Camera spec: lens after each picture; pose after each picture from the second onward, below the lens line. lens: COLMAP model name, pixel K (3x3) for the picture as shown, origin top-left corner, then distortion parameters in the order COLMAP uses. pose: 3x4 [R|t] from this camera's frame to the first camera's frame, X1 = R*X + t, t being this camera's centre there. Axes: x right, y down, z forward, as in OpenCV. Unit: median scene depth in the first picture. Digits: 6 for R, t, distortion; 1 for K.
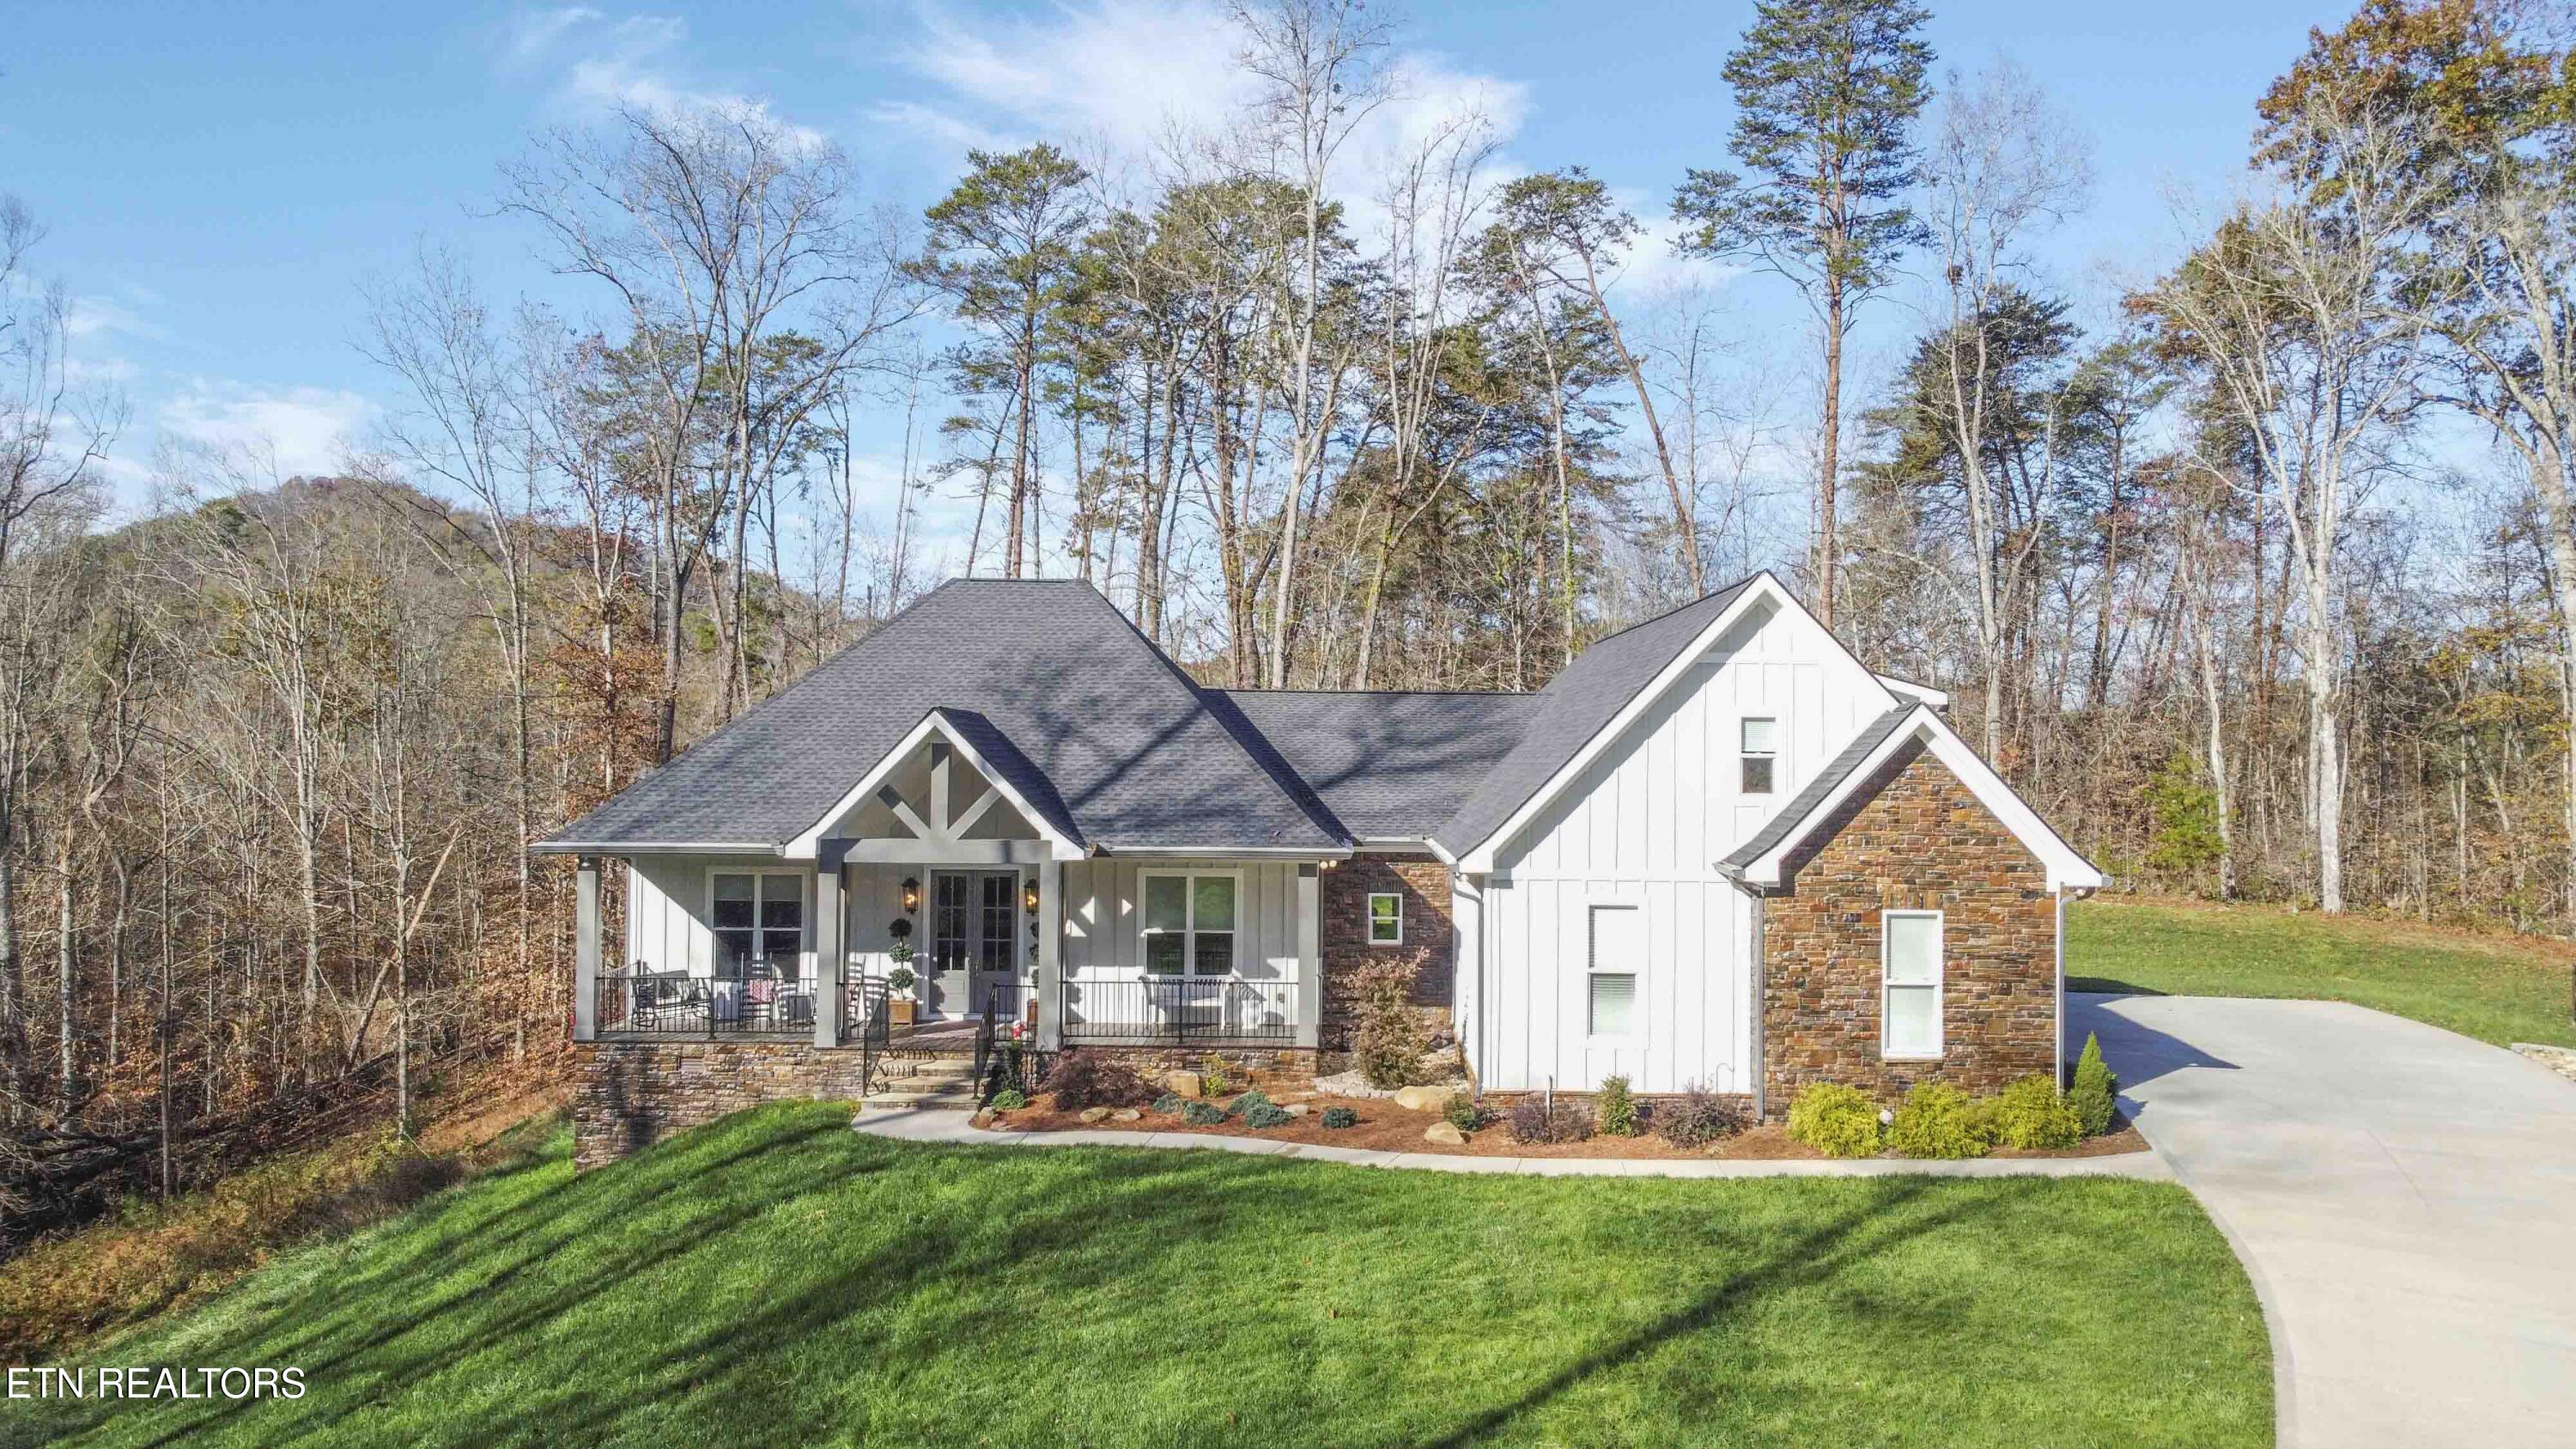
lens RADIAL K [[1946.2, 0, 1287.2], [0, 1946.2, 724.3], [0, 0, 1]] dist [0.003452, -0.000650]
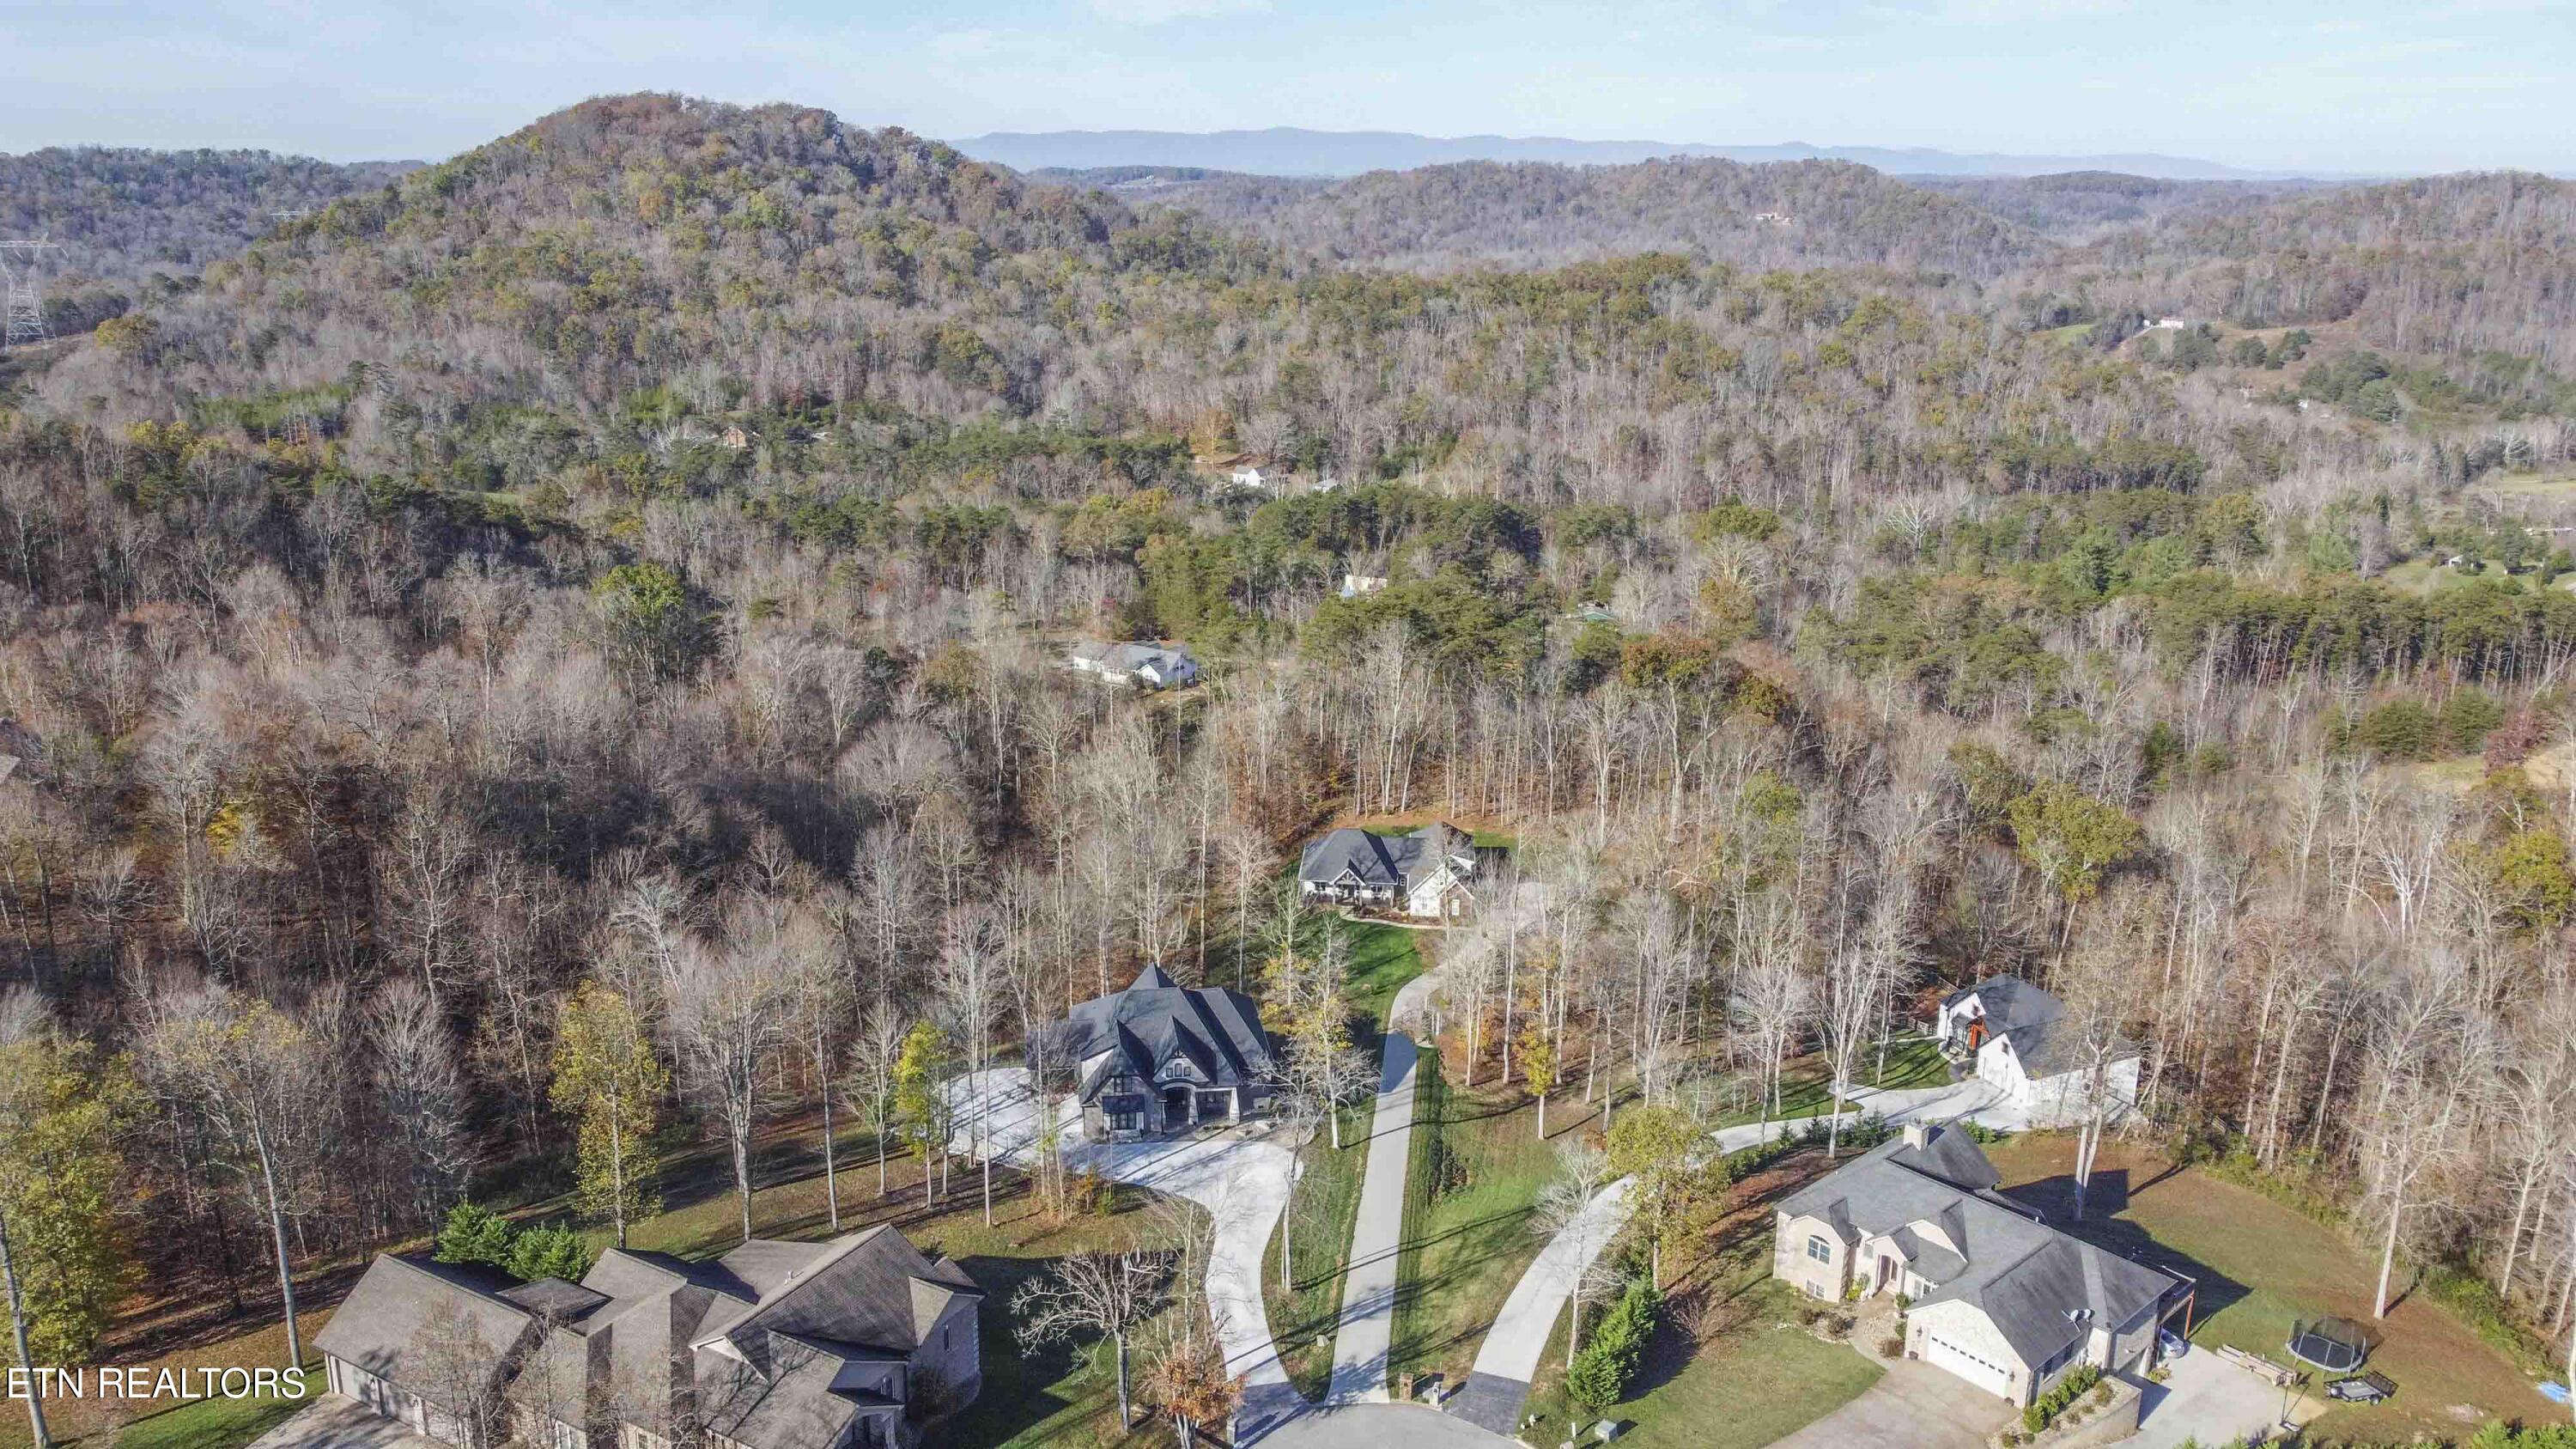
lens RADIAL K [[1946.2, 0, 1287.8], [0, 1946.2, 725.6], [0, 0, 1]] dist [0.003452, -0.000650]
pose [[0.998409, 0.008879, -0.055692, 0.021193], [0.007487, 0.957918, 0.286944, -2.735171], [0.055896, -0.286904, 0.956327, -6.247827]]
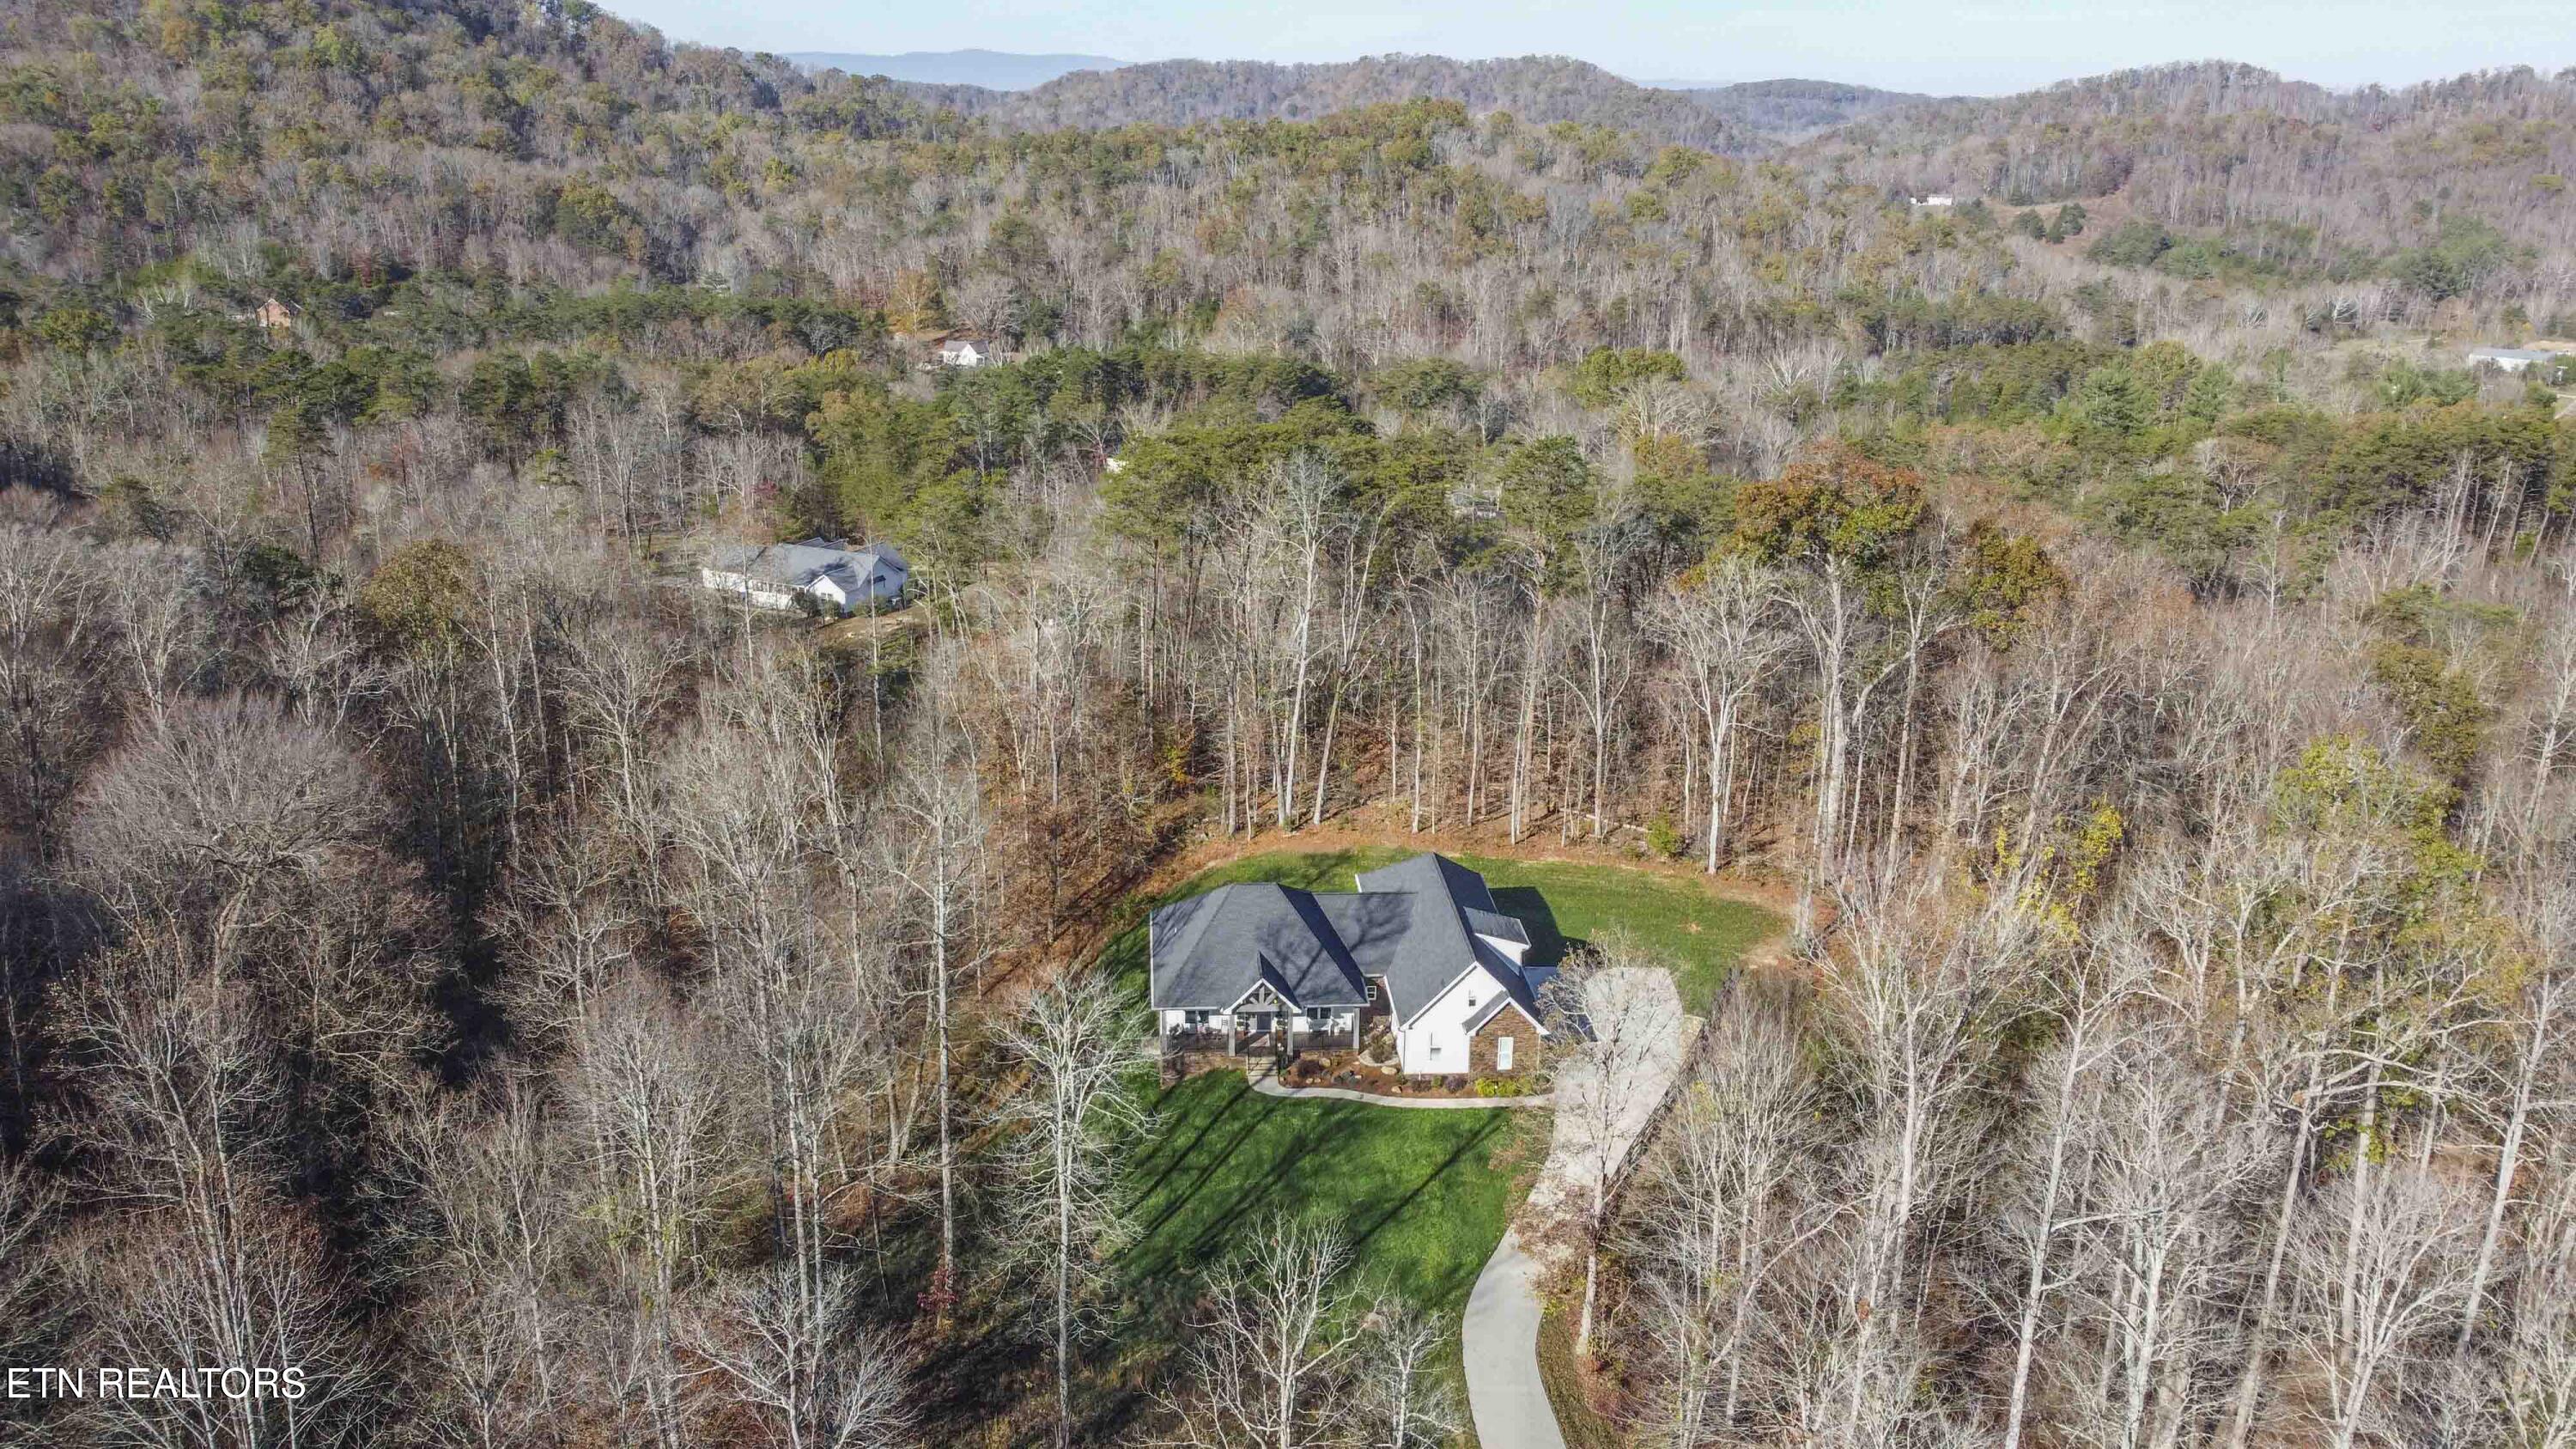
lens RADIAL K [[1946.2, 0, 1291.8], [0, 1946.2, 719.0], [0, 0, 1]] dist [0.003452, -0.000650]
pose [[0.995412, -0.033535, 0.089607, -0.407114], [0.003300, 0.948040, 0.318133, -1.546300], [-0.095620, -0.316378, 0.943802, -2.223559]]
